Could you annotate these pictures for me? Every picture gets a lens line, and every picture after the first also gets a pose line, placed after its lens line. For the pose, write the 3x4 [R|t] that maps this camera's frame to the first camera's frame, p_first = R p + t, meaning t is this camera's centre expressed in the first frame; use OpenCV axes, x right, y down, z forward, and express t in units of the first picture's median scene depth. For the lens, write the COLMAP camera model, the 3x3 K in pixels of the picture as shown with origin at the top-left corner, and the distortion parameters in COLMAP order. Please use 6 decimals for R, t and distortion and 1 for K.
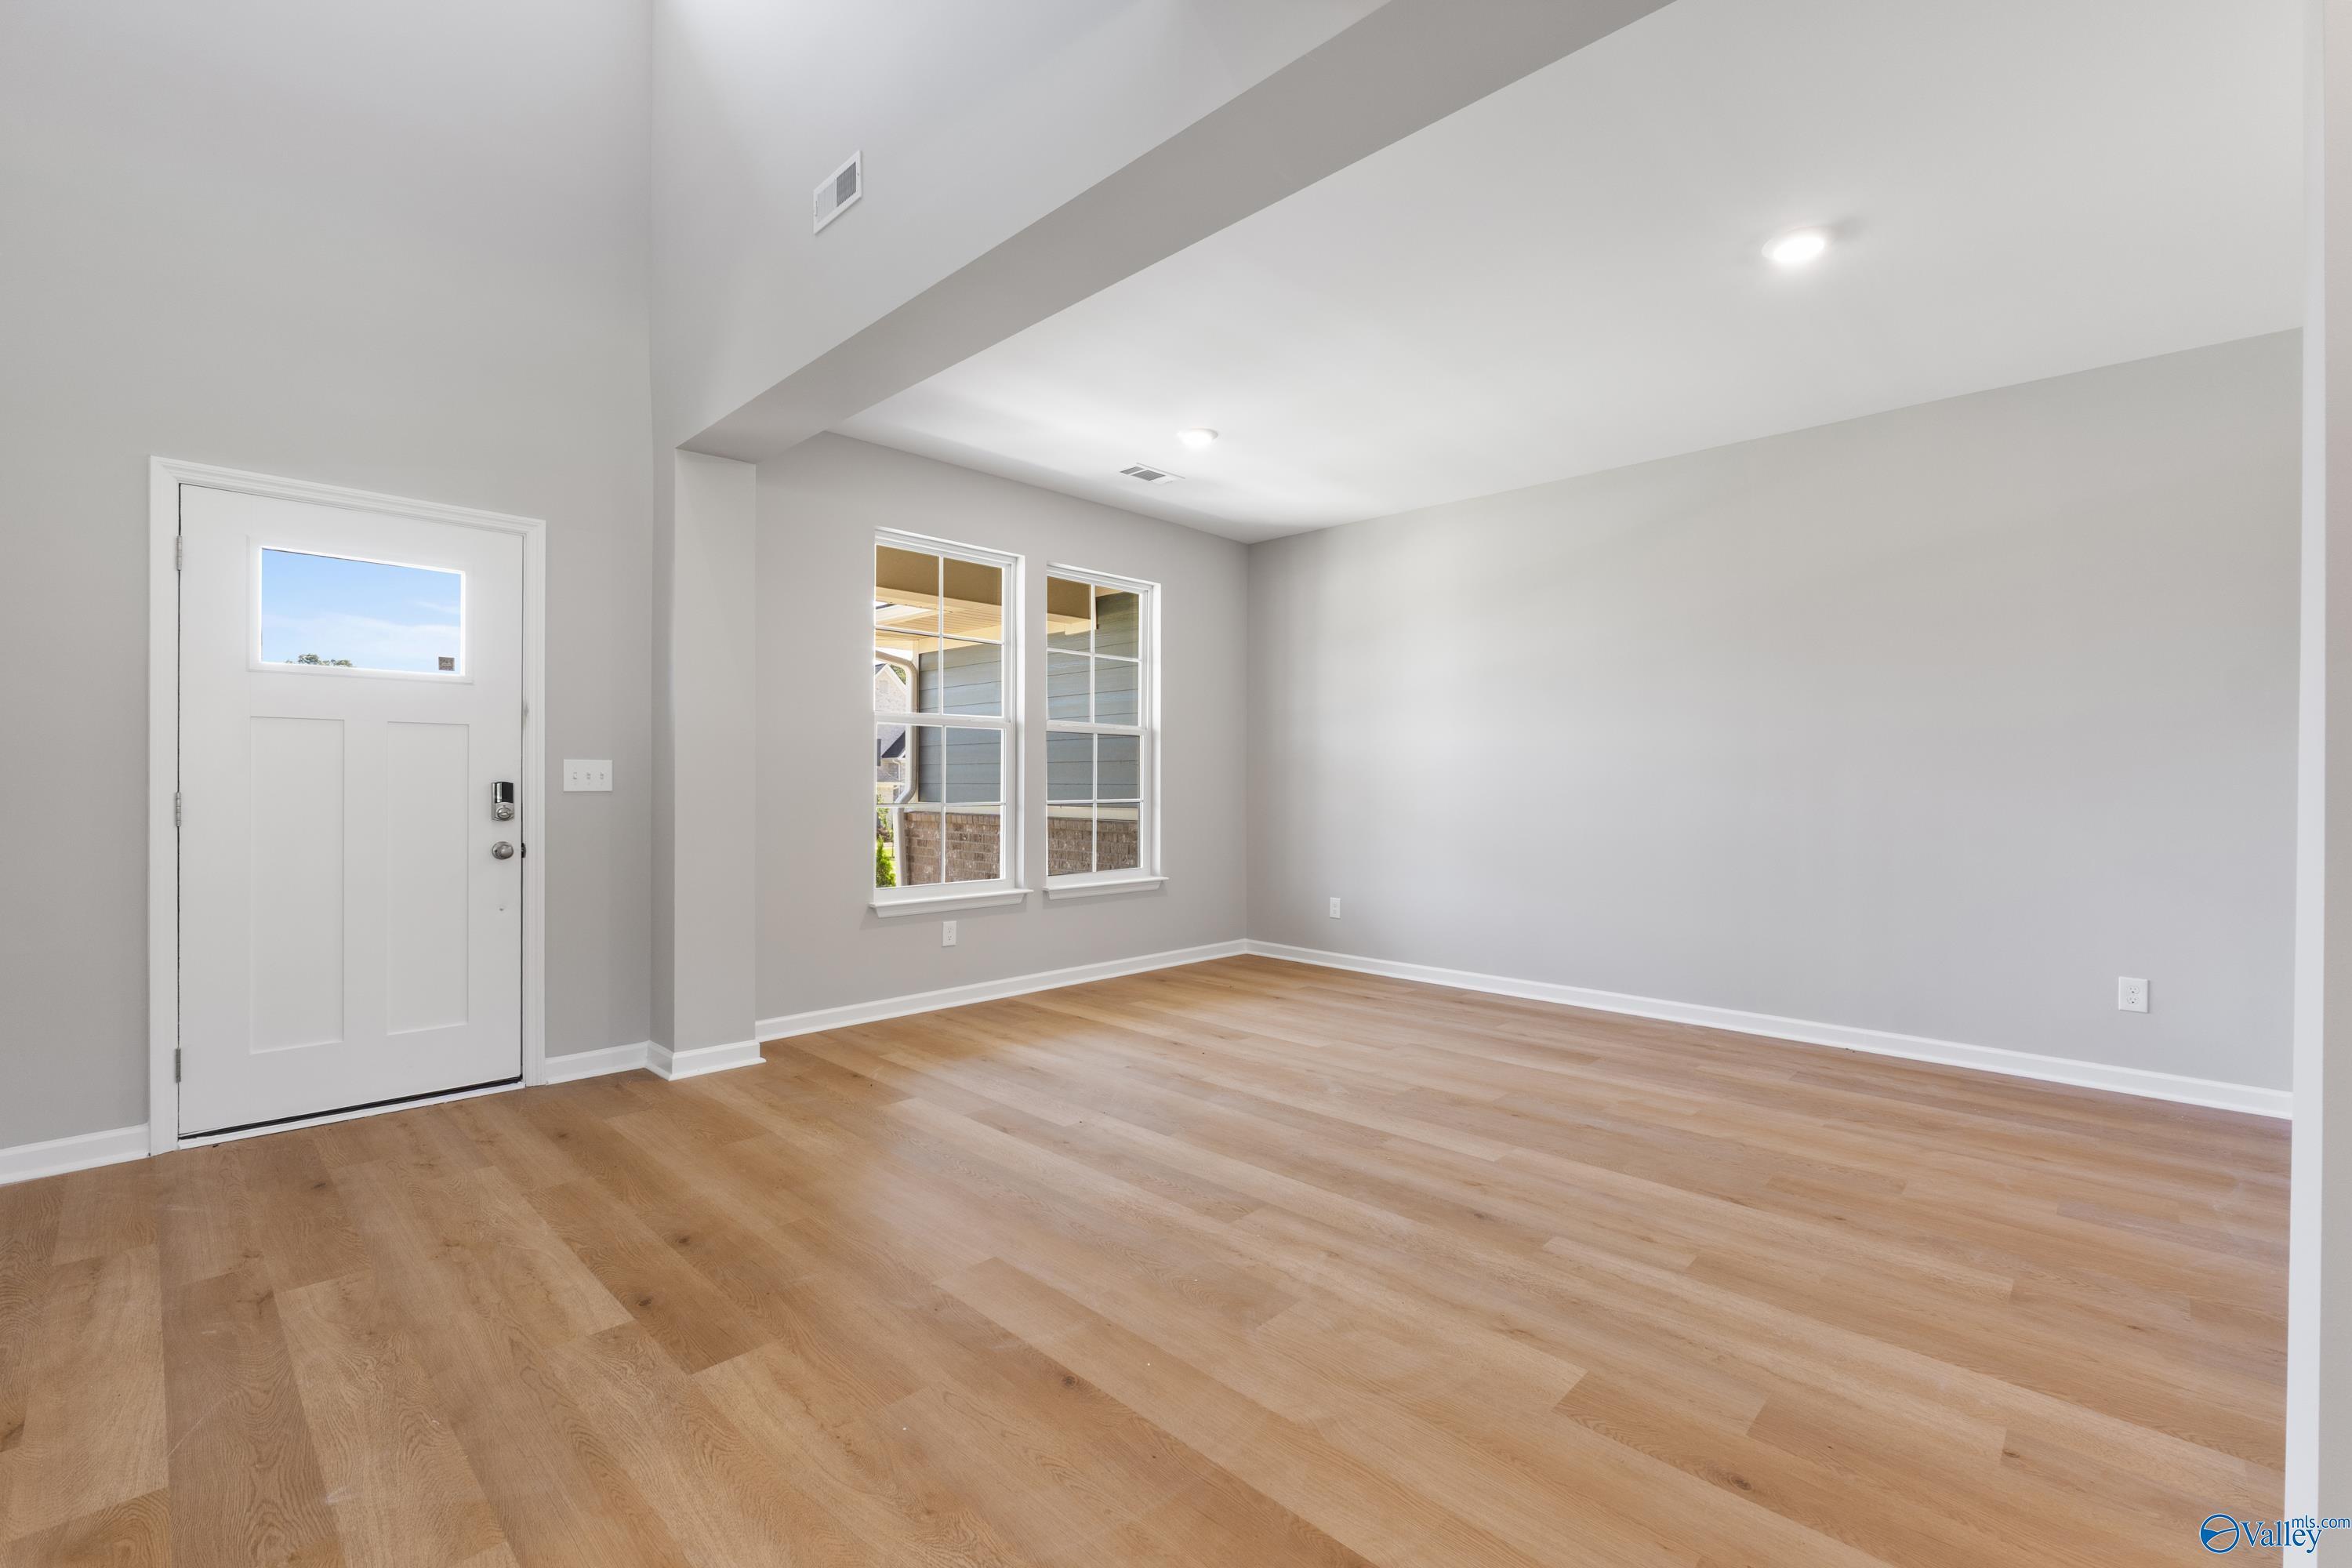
lens RADIAL K [[988.8, 0, 1178.2], [0, 988.8, 789.3], [0, 0, 1]] dist [-0.001361, -0.003938]
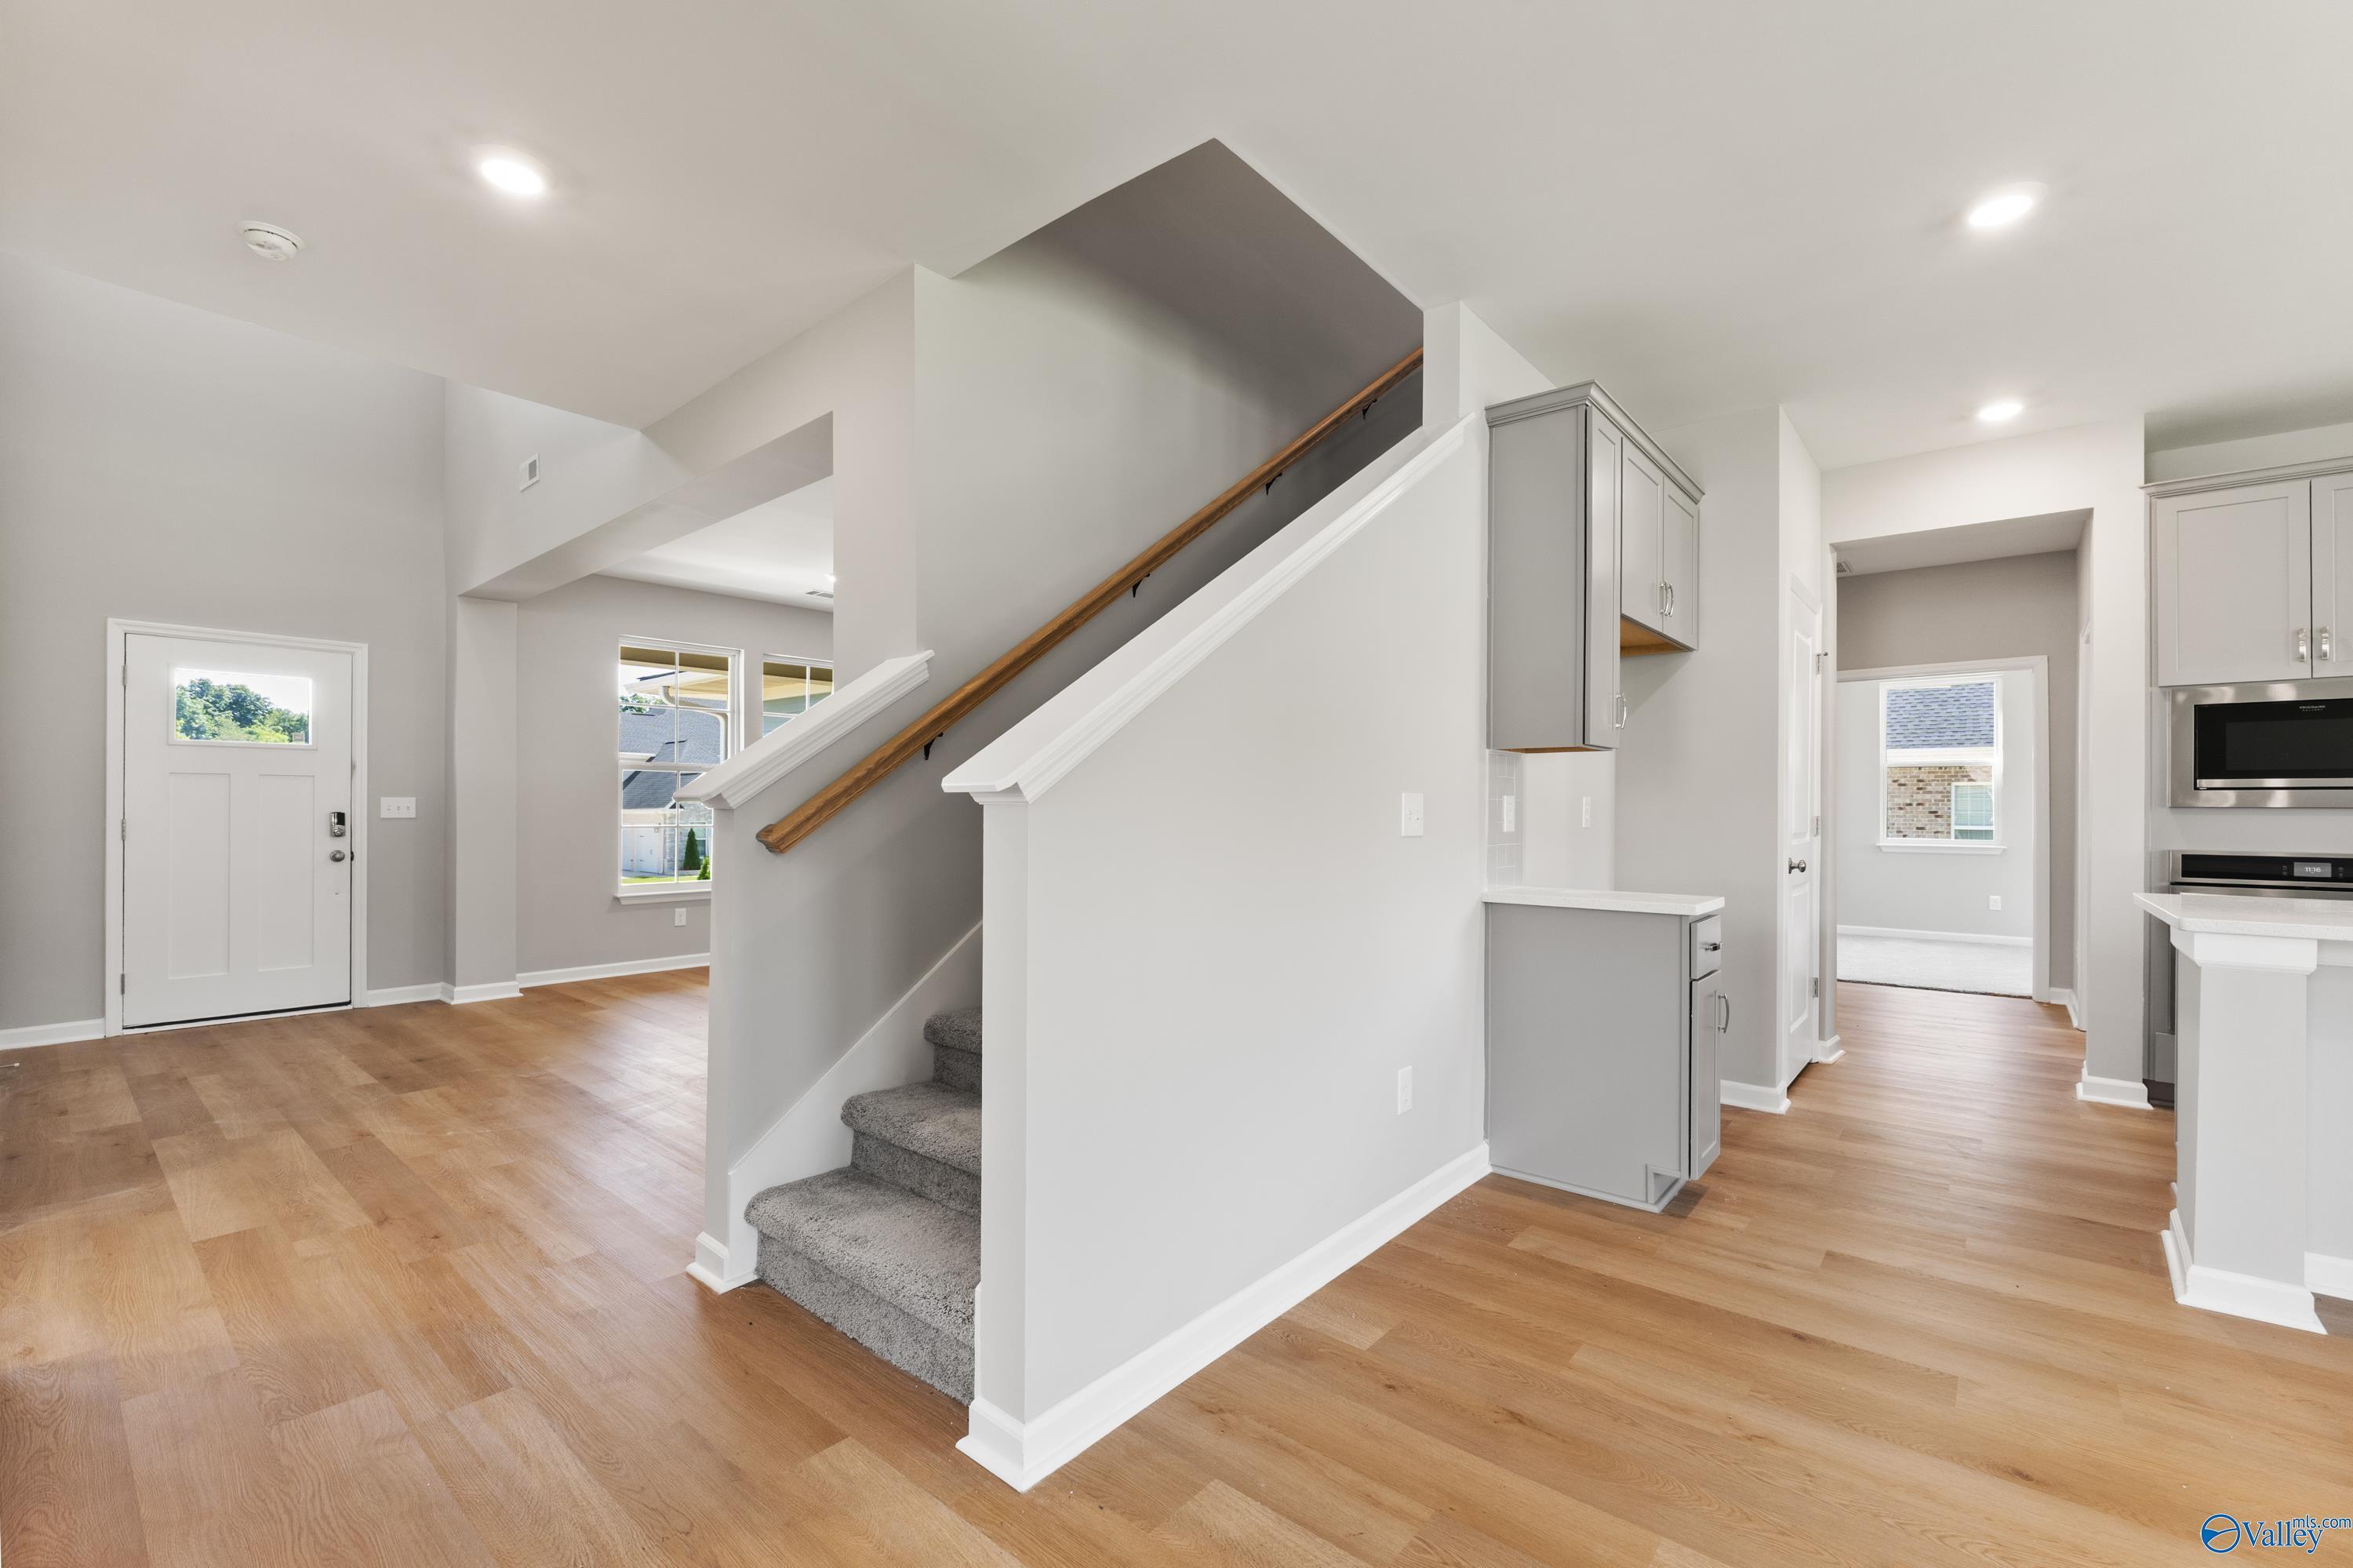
lens RADIAL K [[991.3, 0, 1187.3], [0, 991.3, 808.0], [0, 0, 1]] dist [-0.007641, -0.000384]
pose [[0.998024, -0.002953, 0.062767, 0.559118], [0.003397, 0.999970, -0.006966, 0.001519], [-0.062744, 0.007166, 0.998004, -0.639775]]
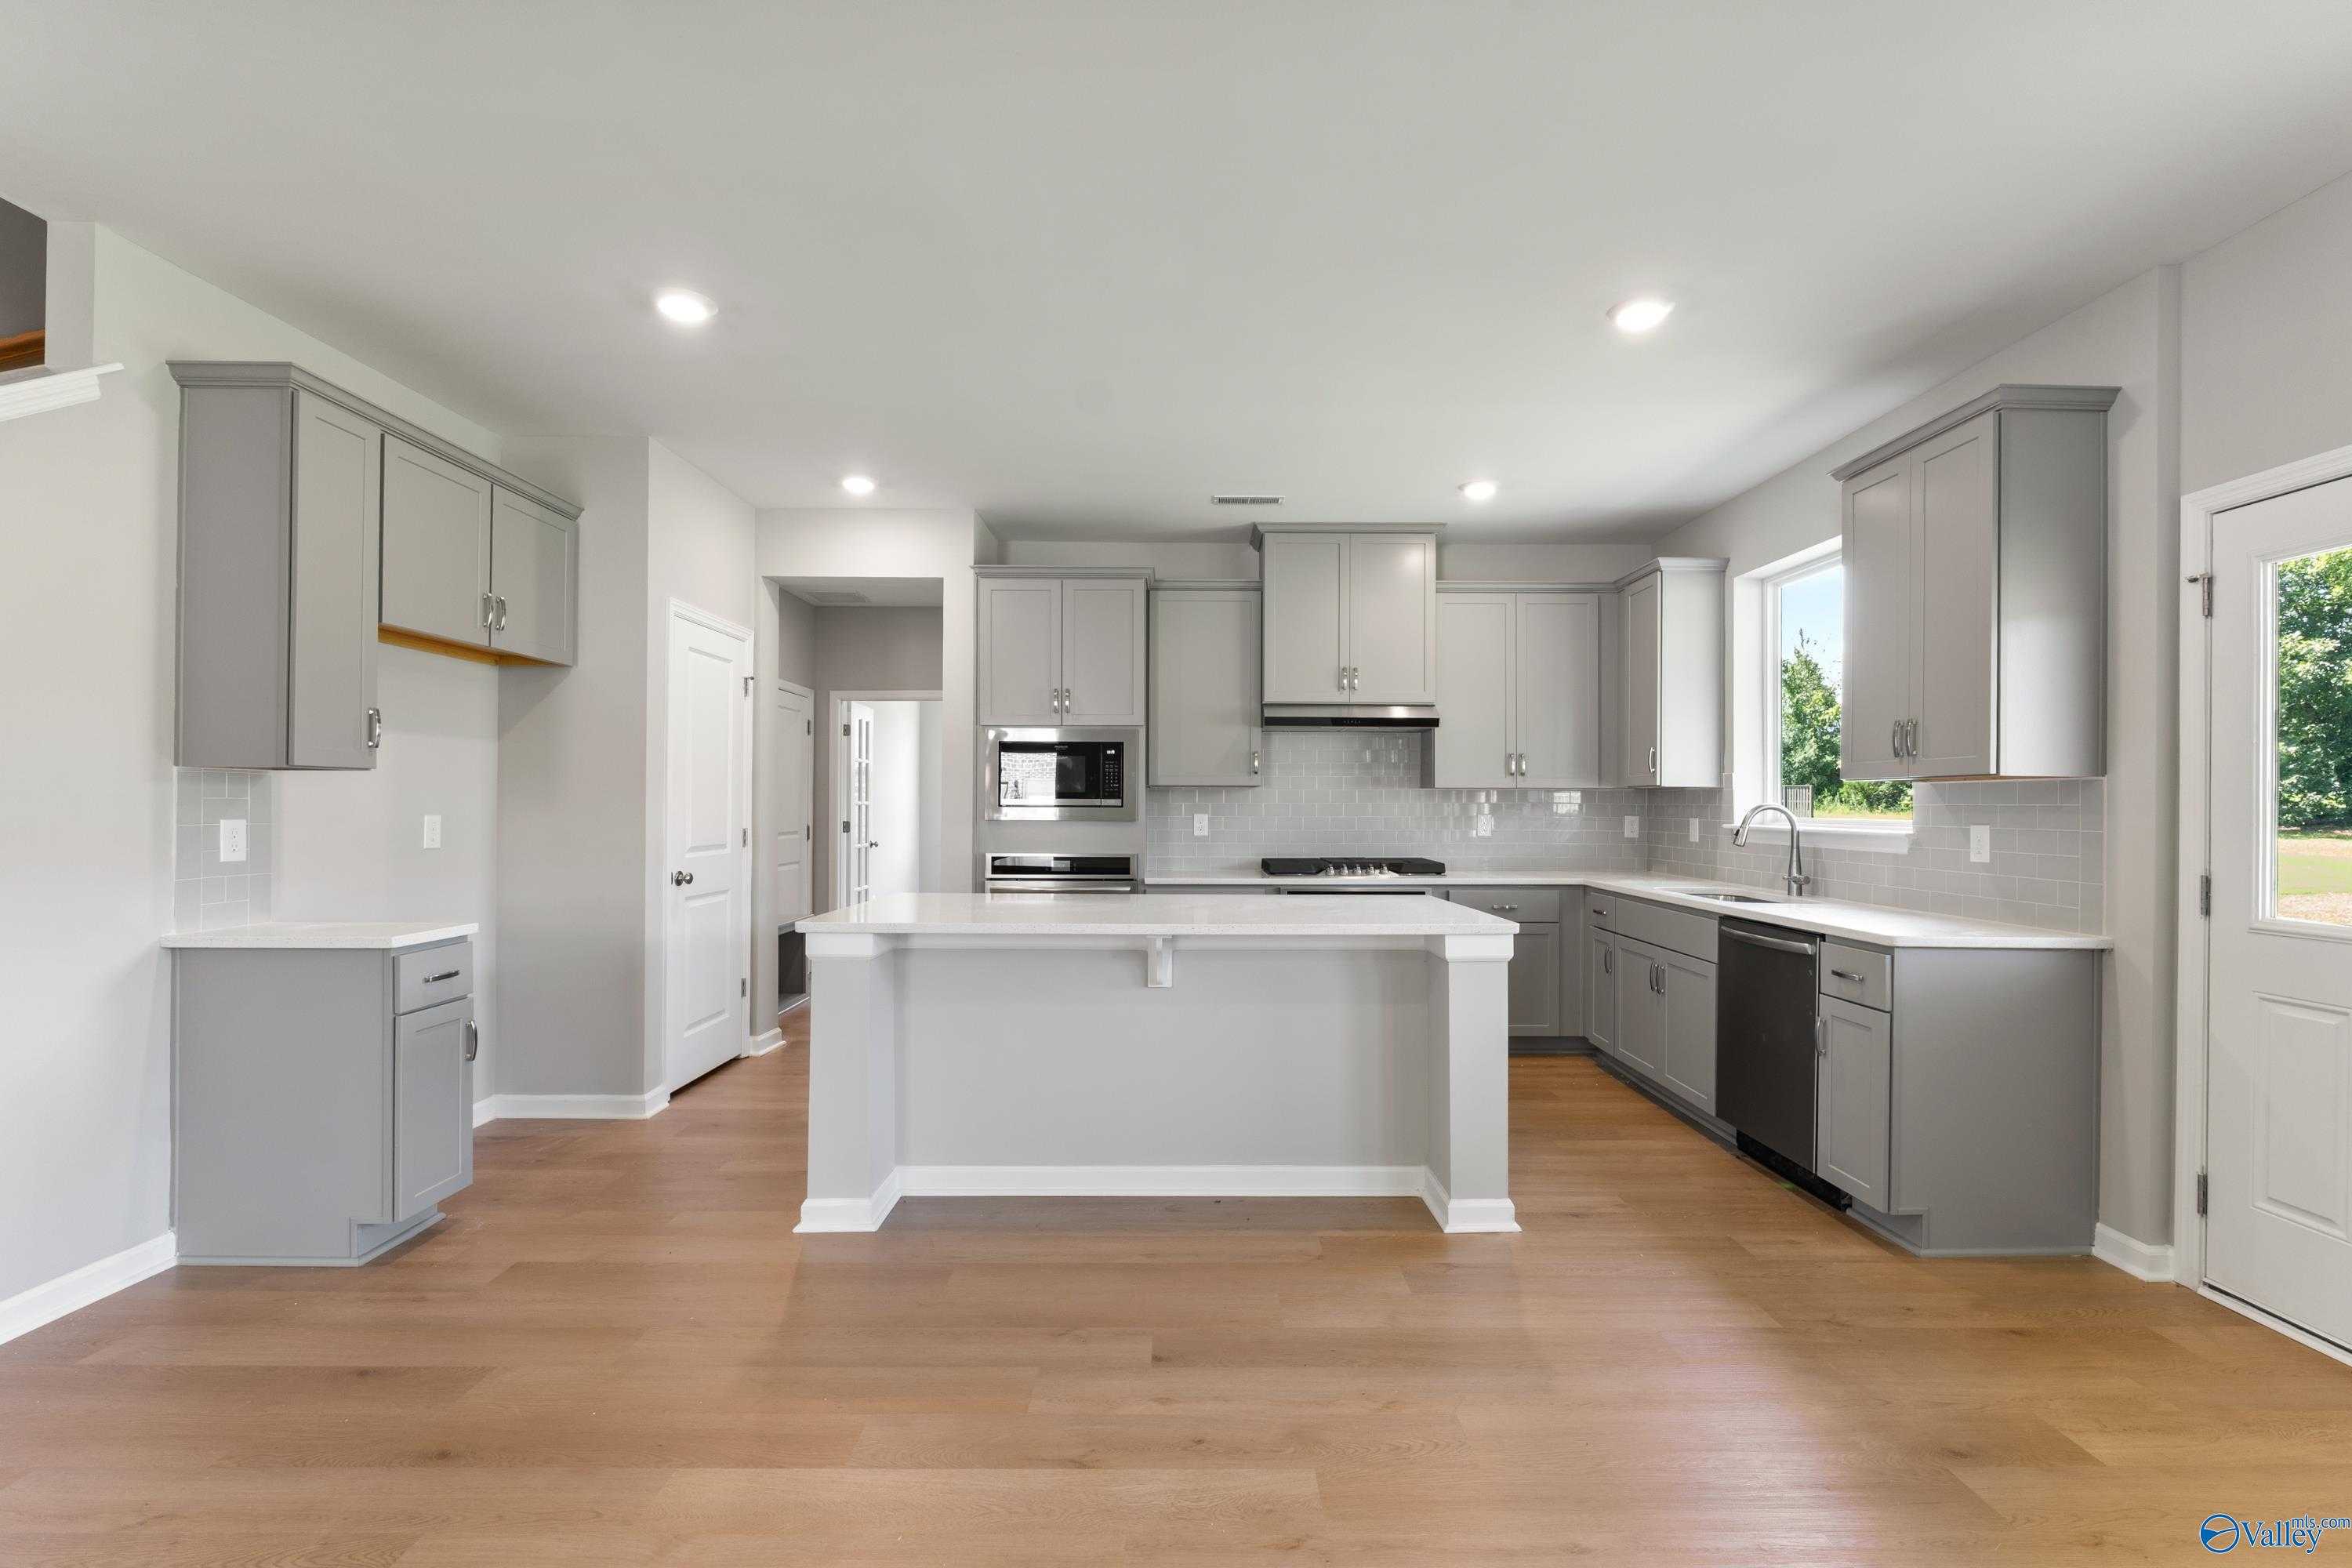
lens RADIAL K [[1024.9, 0, 1187.1], [0, 1024.9, 797.9], [0, 0, 1]] dist [-0.003783, -0.000421]
pose [[0.719721, 0.000725, 0.694263, 0.900495], [0.005234, 0.999965, -0.006470, -0.022549], [-0.694244, 0.008290, 0.719692, -0.860199]]
